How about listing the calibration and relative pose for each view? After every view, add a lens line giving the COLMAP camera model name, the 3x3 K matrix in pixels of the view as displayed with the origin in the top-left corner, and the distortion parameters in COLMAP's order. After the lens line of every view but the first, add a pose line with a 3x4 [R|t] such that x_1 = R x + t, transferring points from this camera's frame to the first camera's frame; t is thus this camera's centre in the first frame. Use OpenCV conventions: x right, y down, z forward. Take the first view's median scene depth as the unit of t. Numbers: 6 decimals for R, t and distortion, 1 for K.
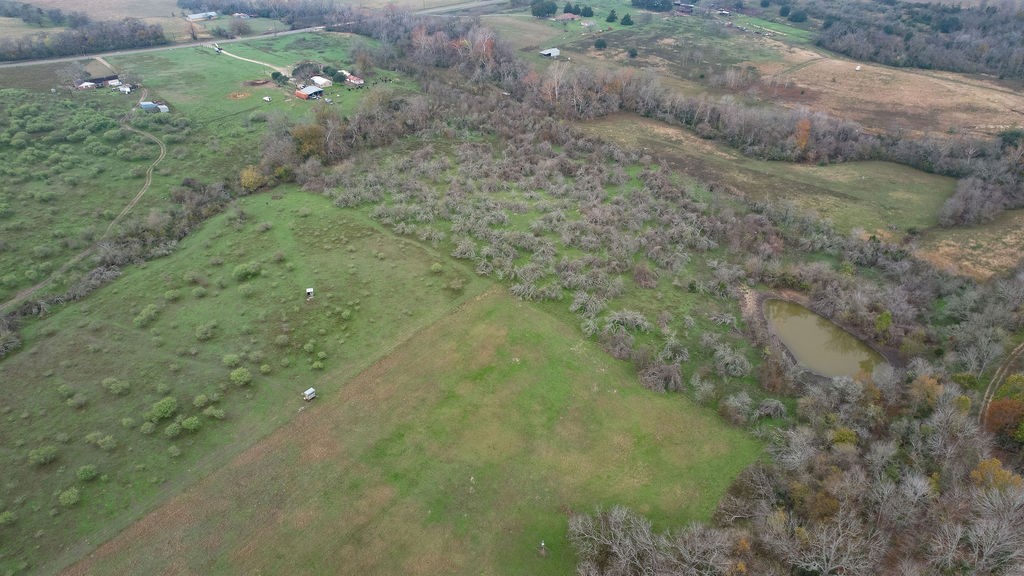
lens RADIAL K [[664.1, 0, 512.0], [0, 664.1, 288.0], [0, 0, 1]] dist [-0.073410, 0.066786]
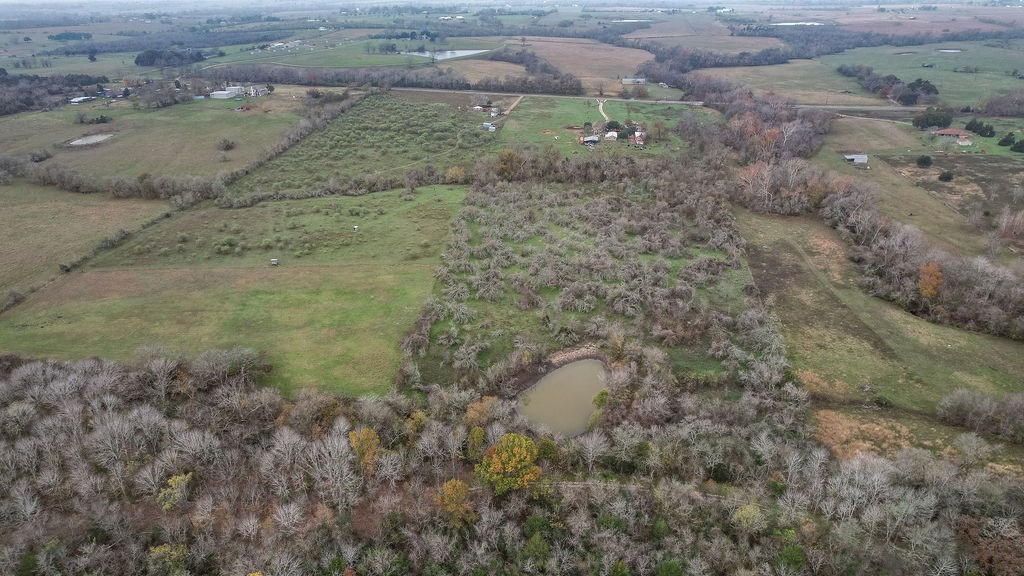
lens RADIAL K [[664.1, 0, 512.0], [0, 664.1, 288.0], [0, 0, 1]] dist [-0.073410, 0.066786]
pose [[0.654311, 0.325494, -0.682591, 0.670790], [-0.402319, 0.914119, 0.050247, -0.059352], [0.640325, 0.241742, 0.729071, 0.083107]]
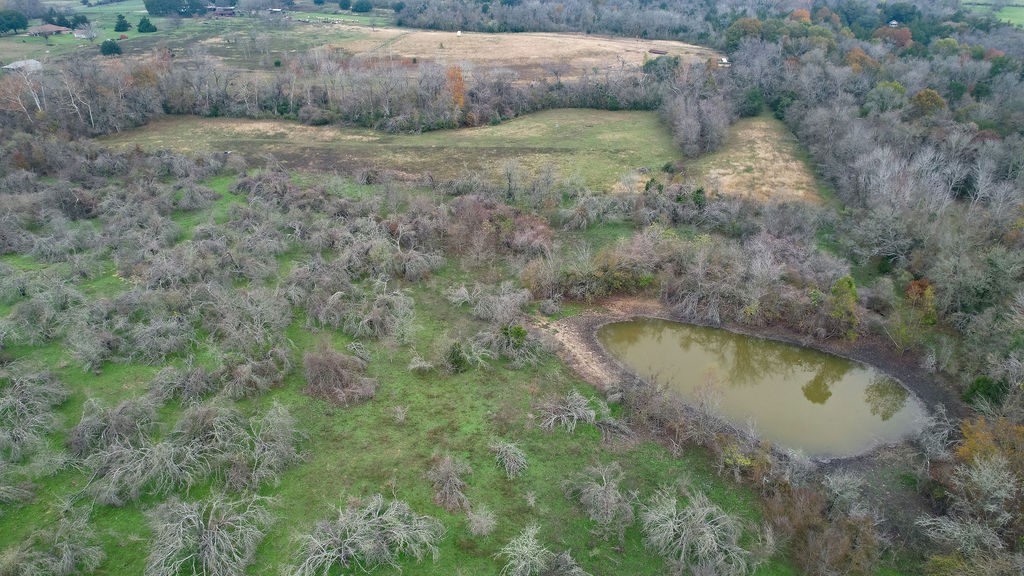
lens RADIAL K [[664.1, 0, 512.0], [0, 664.1, 288.0], [0, 0, 1]] dist [-0.073410, 0.066786]
pose [[0.799303, -0.279475, 0.531985, 0.063340], [0.321720, 0.946732, 0.013978, -0.025955], [-0.507554, 0.159977, 0.846638, 0.423068]]
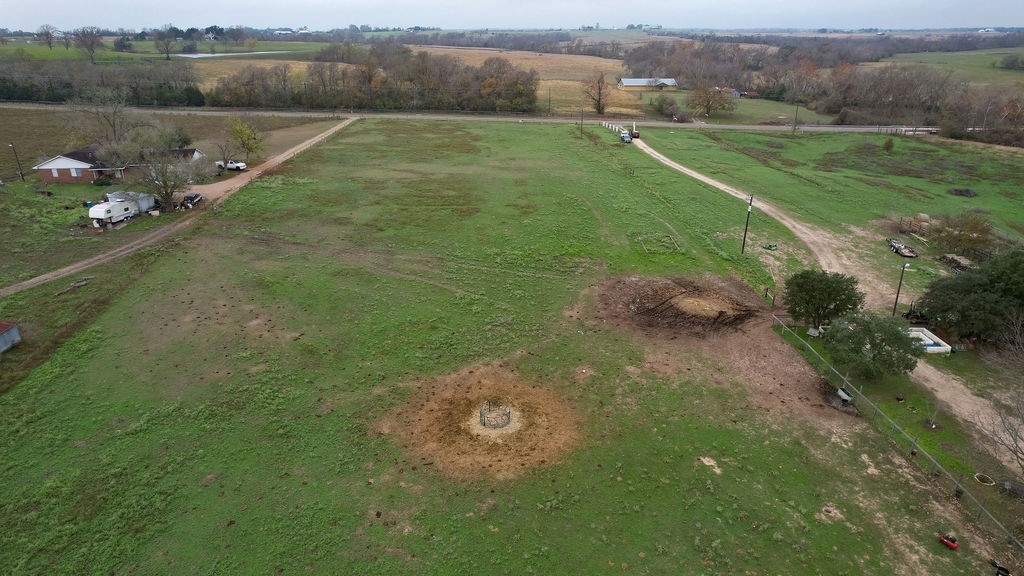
lens RADIAL K [[664.1, 0, 512.0], [0, 664.1, 288.0], [0, 0, 1]] dist [-0.073410, 0.066786]
pose [[0.774962, 0.241125, -0.584202, -0.431532], [-0.344491, 0.936131, -0.070597, -0.384657], [0.529867, 0.255963, 0.808532, 1.113524]]
